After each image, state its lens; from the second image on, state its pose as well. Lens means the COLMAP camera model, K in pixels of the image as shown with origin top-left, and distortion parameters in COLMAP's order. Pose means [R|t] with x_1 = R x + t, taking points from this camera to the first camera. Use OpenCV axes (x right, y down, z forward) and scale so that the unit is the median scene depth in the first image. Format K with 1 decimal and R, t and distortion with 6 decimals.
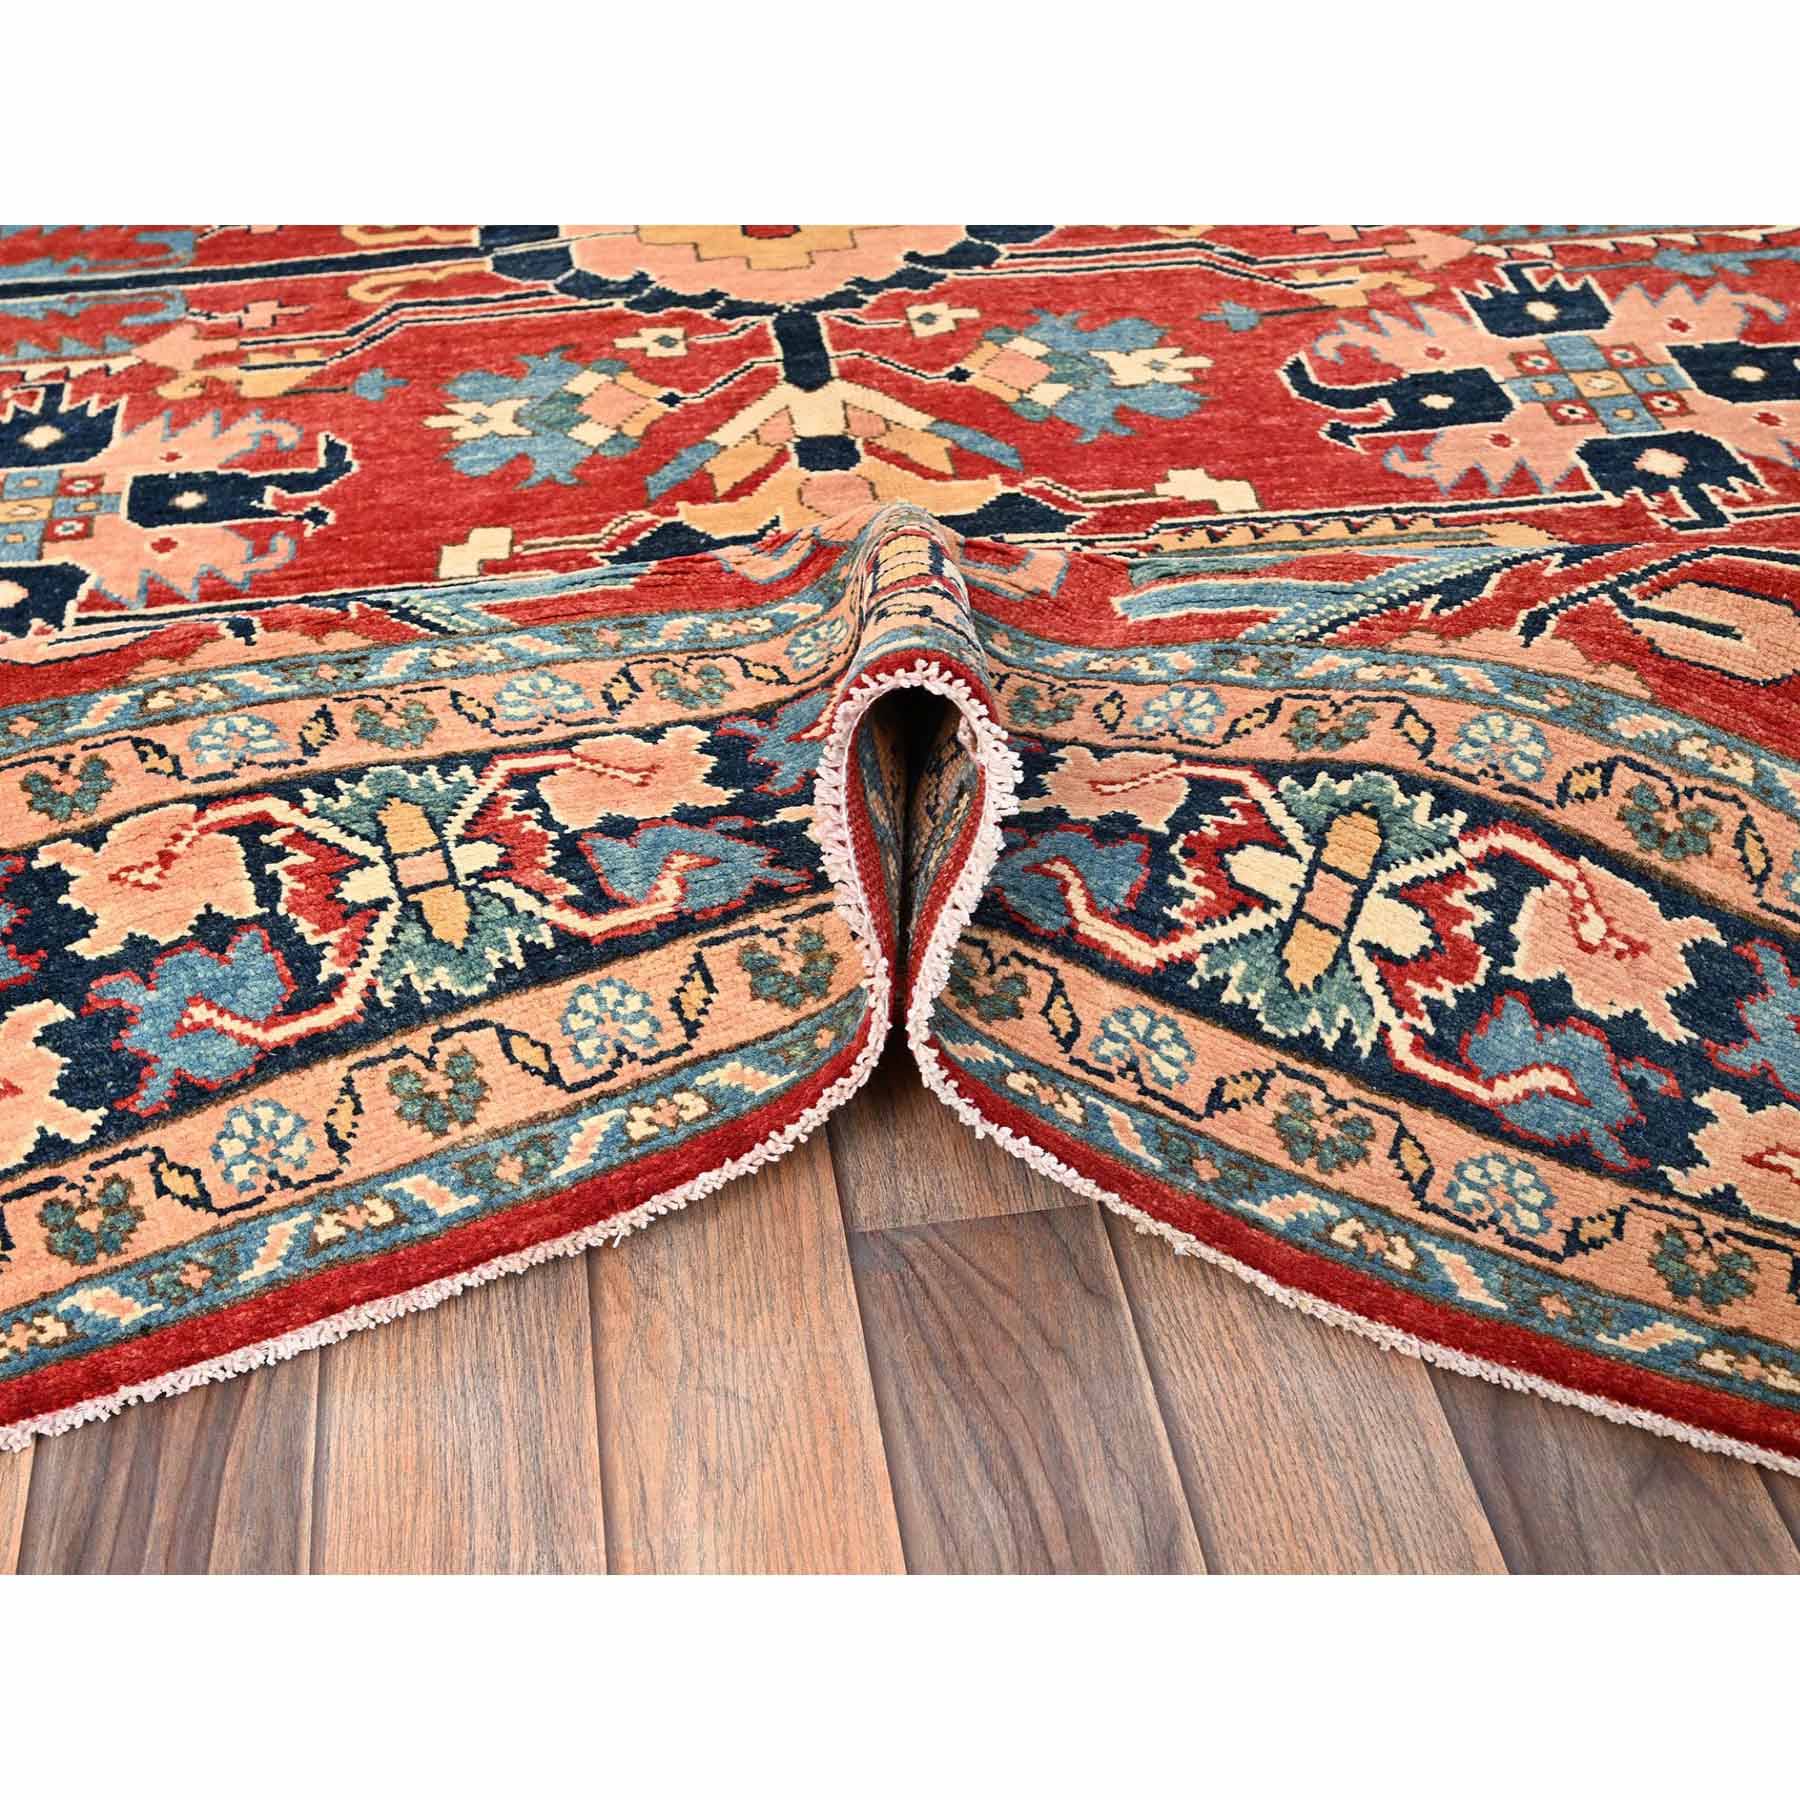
lens RADIAL K [[2268.5, 0, 849.7], [0, 2268.5, 901.8], [0, 0, 1]] dist [-0.004661, 0.000000]
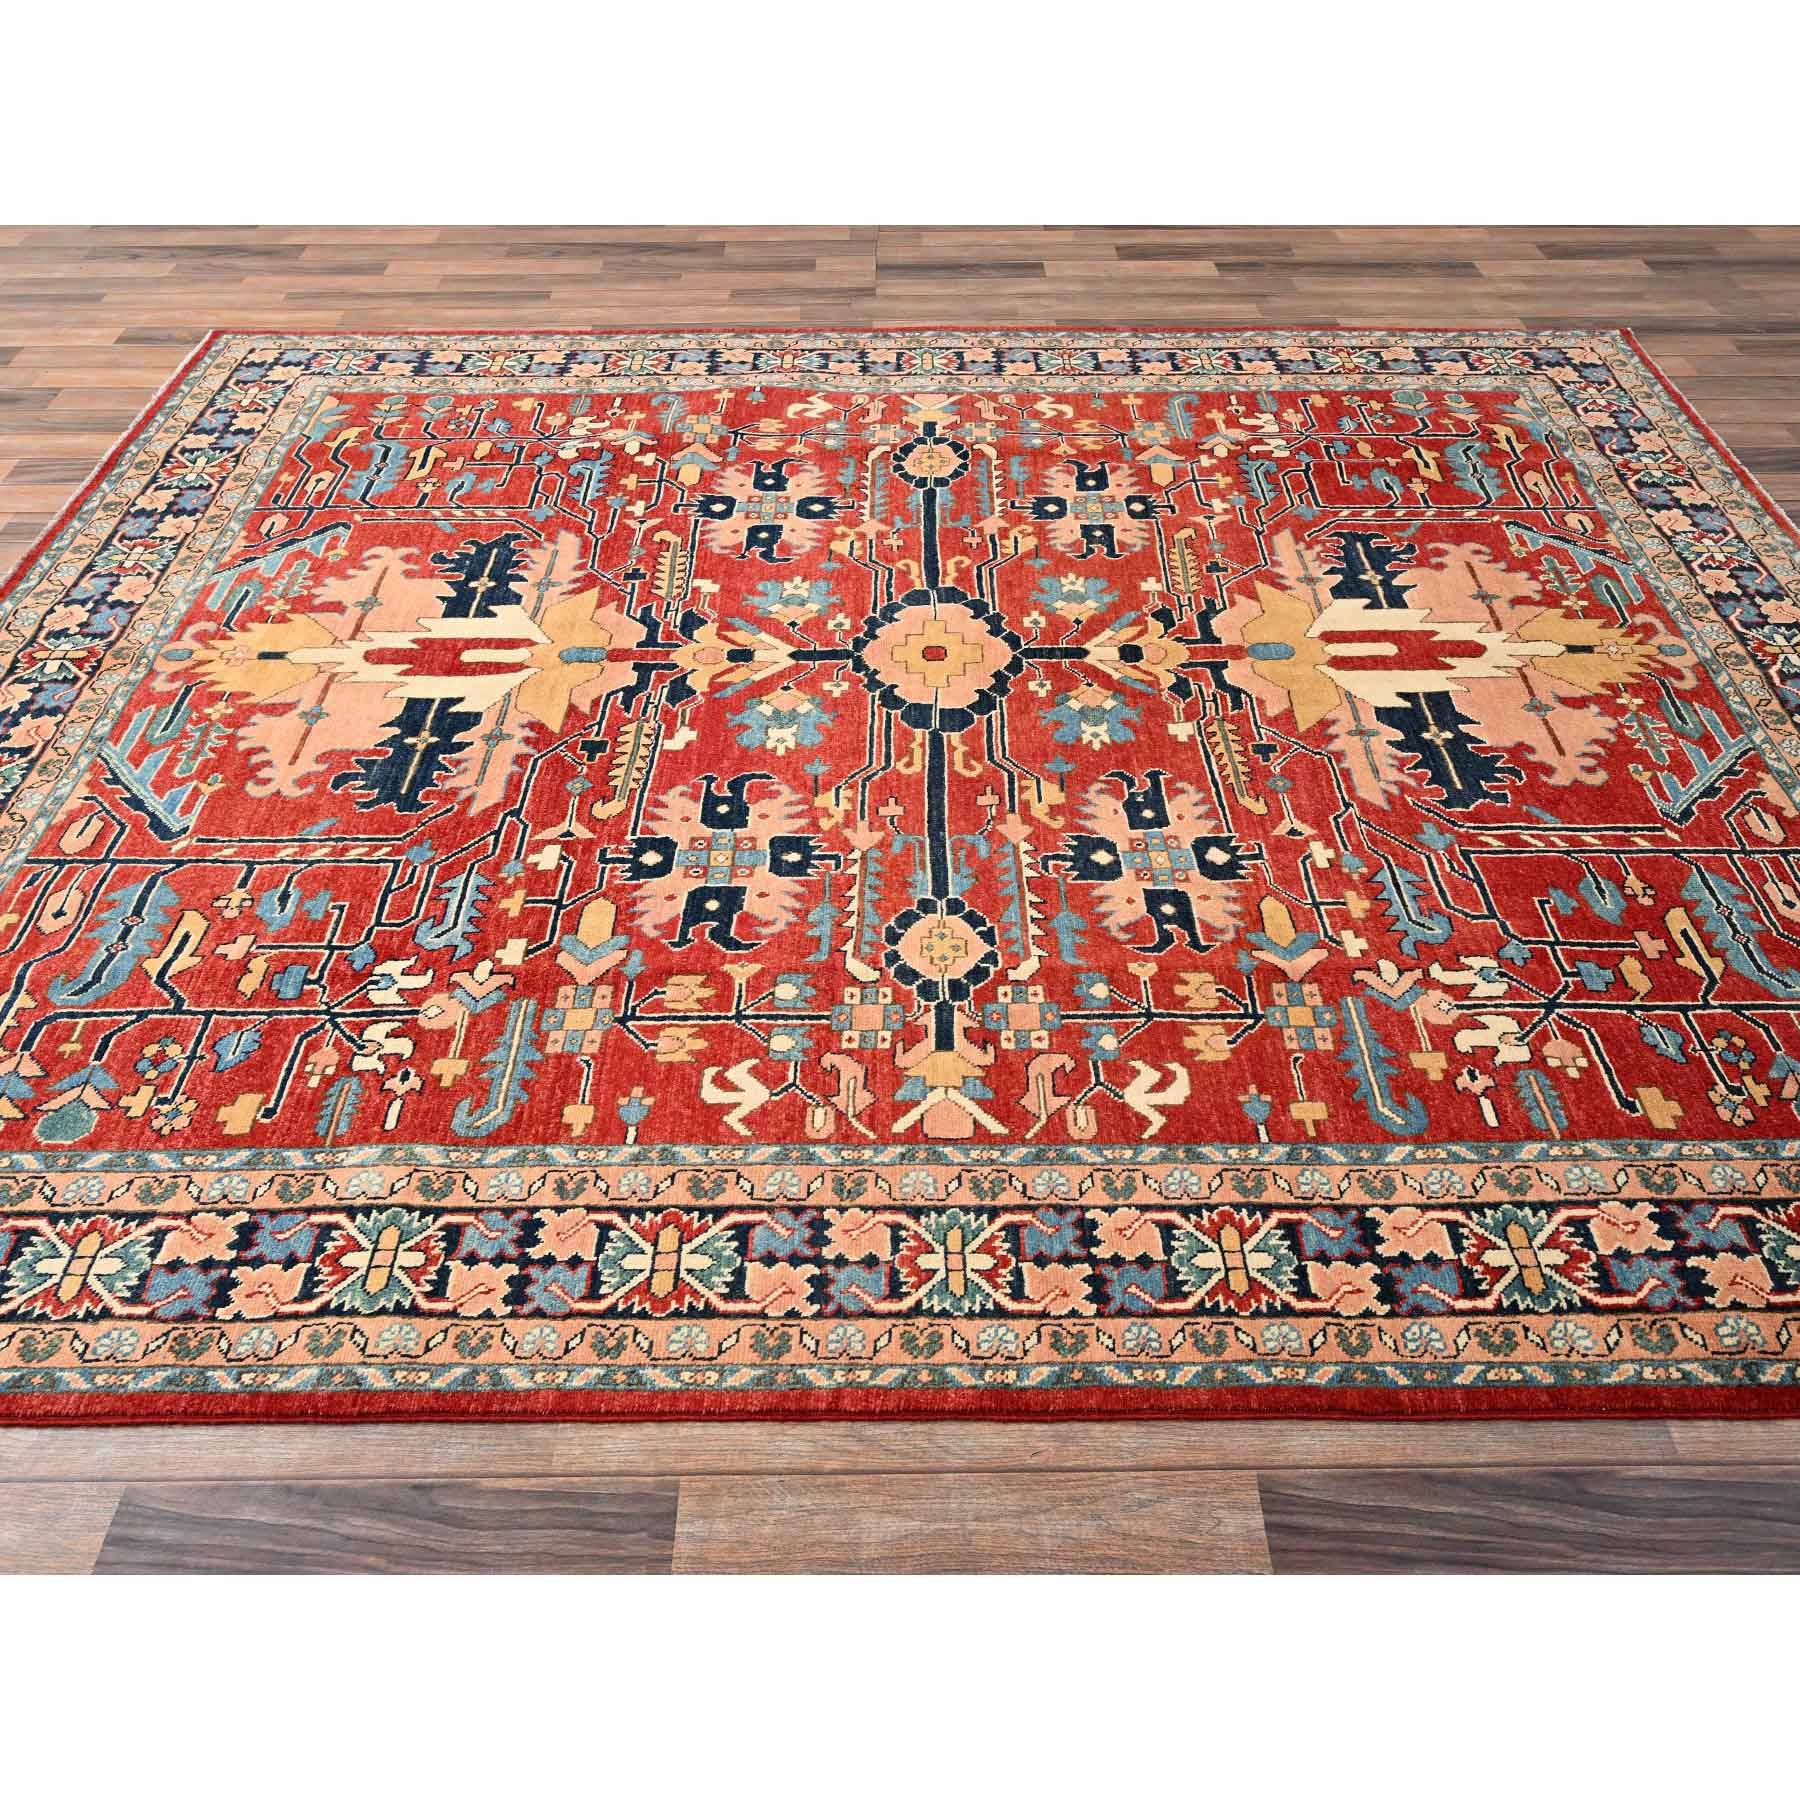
lens RADIAL K [[1477.8, 0, 898.2], [0, 1477.8, 901.5], [0, 0, 1]] dist [-0.001021, -0.001381]
pose [[-0.108983, 0.713250, -0.692385, 1.303100], [-0.661404, 0.467944, 0.586151, -1.135901], [0.742070, 0.521827, 0.420748, 0.519550]]
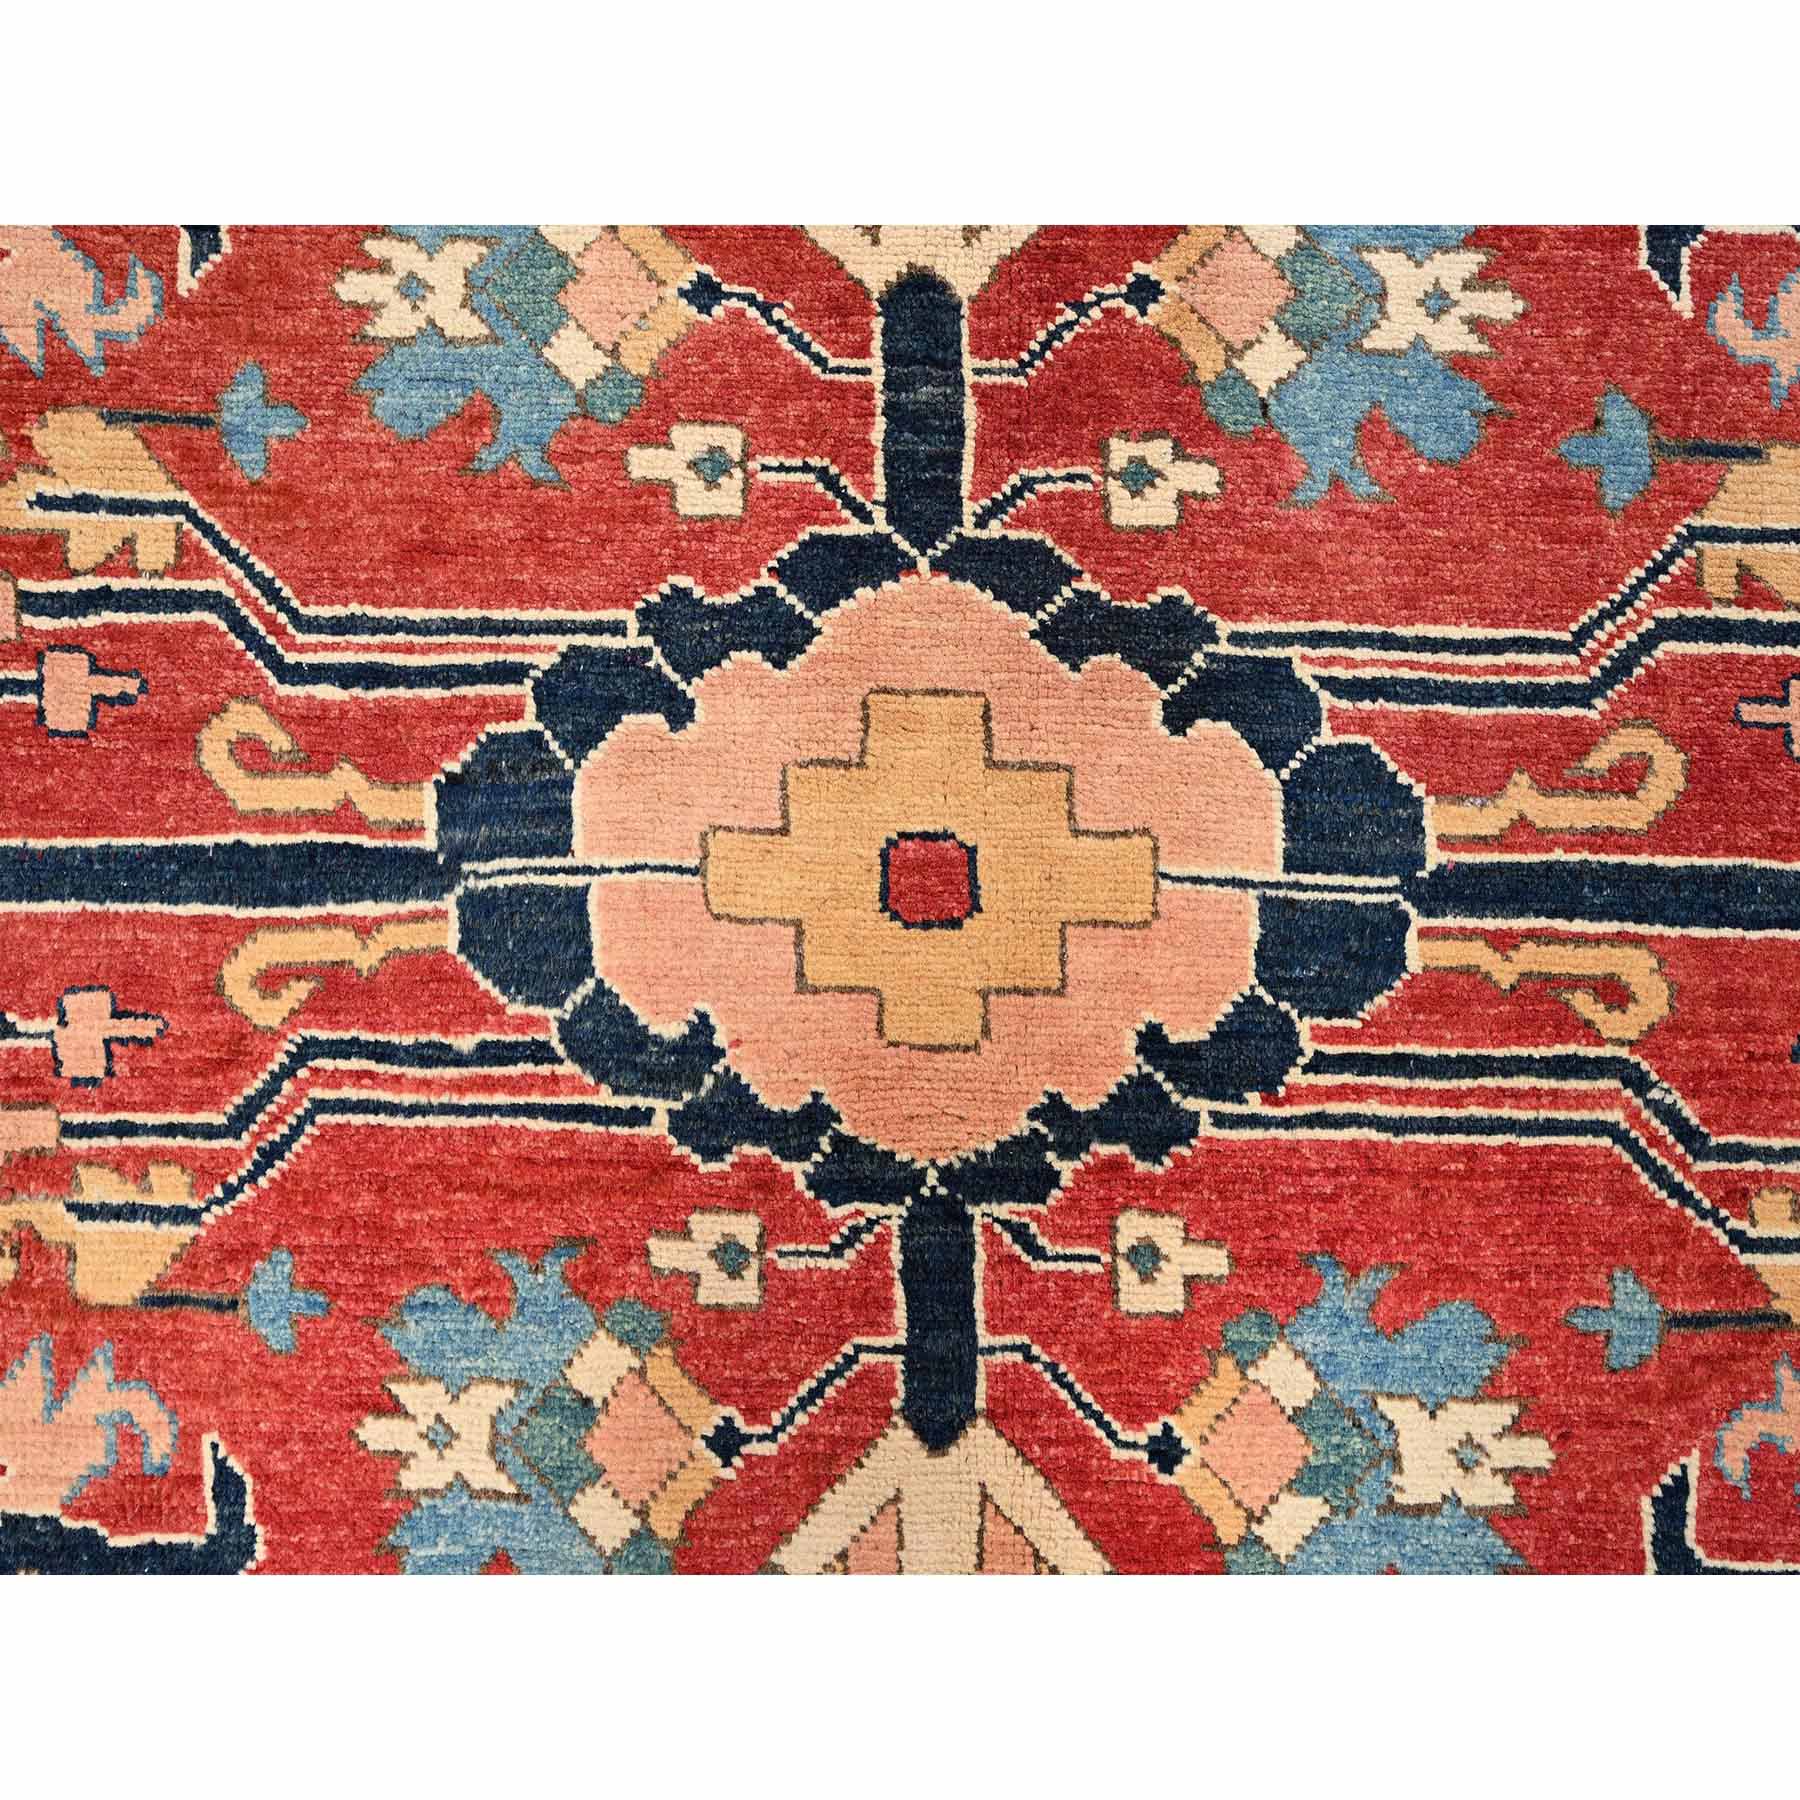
lens RADIAL K [[2268.5, 0, 900.3], [0, 2268.5, 902.7], [0, 0, 1]] dist [-0.004661, 0.000000]
pose [[0.992536, 0.119712, 0.023276, -0.061082], [-0.095905, 0.648287, 0.755332, -0.808521], [0.075333, -0.751926, 0.654929, 0.670965]]
